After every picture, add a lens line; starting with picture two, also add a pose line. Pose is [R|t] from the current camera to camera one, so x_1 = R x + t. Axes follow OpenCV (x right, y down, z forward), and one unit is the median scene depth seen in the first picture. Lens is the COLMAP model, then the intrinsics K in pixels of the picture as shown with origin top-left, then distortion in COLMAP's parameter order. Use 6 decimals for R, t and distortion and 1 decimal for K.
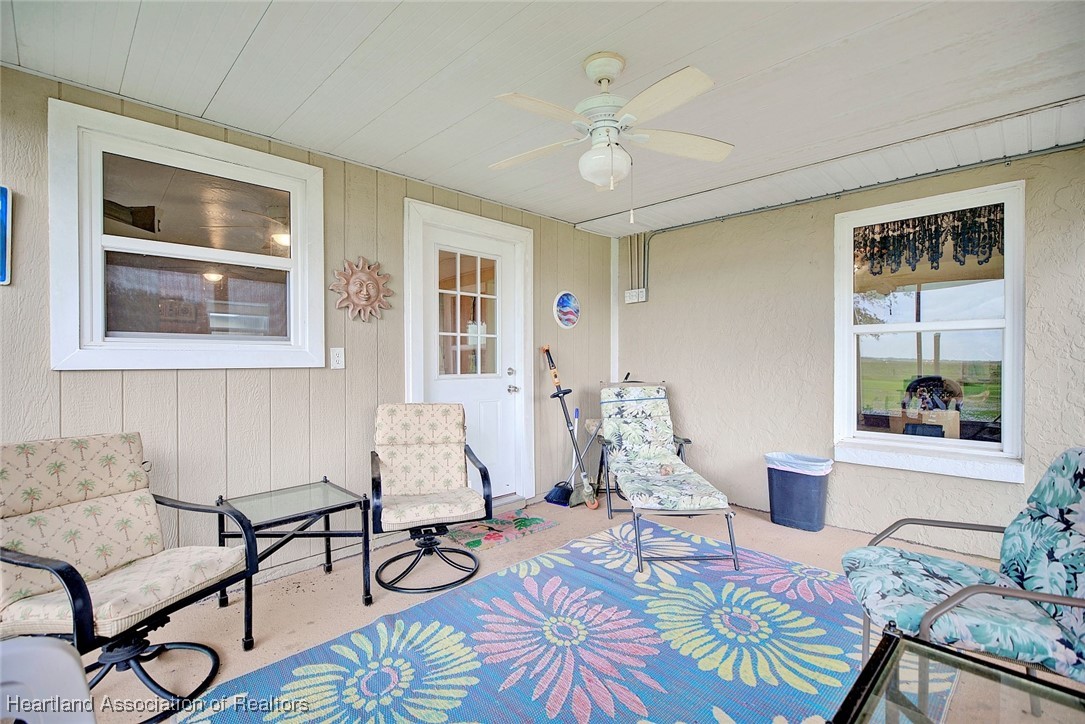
lens RADIAL K [[493.8, 0, 541.0], [0, 493.8, 359.4], [0, 0, 1]] dist [-0.003414, 0.000419]
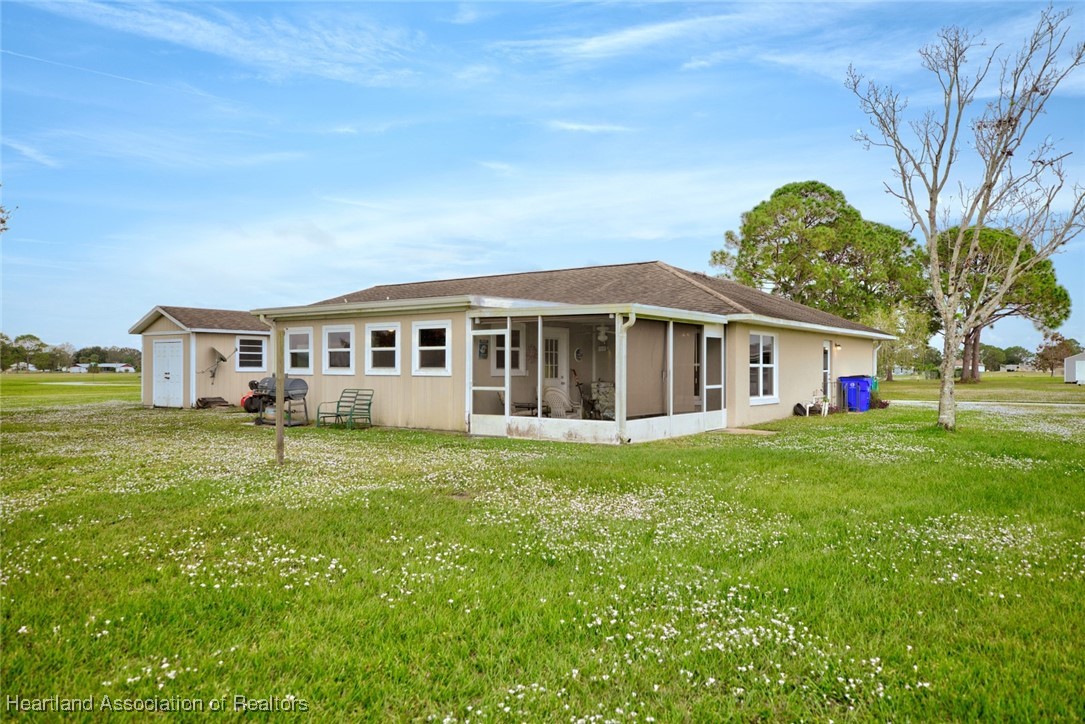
lens RADIAL K [[789.7, 0, 542.8], [0, 789.7, 359.3], [0, 0, 1]] dist [-0.062634, 0.004164]
pose [[0.987042, 0.007201, 0.160301, -0.915582], [-0.004936, 0.999882, -0.014525, -0.012018], [-0.160386, 0.013545, 0.986961, -3.566623]]
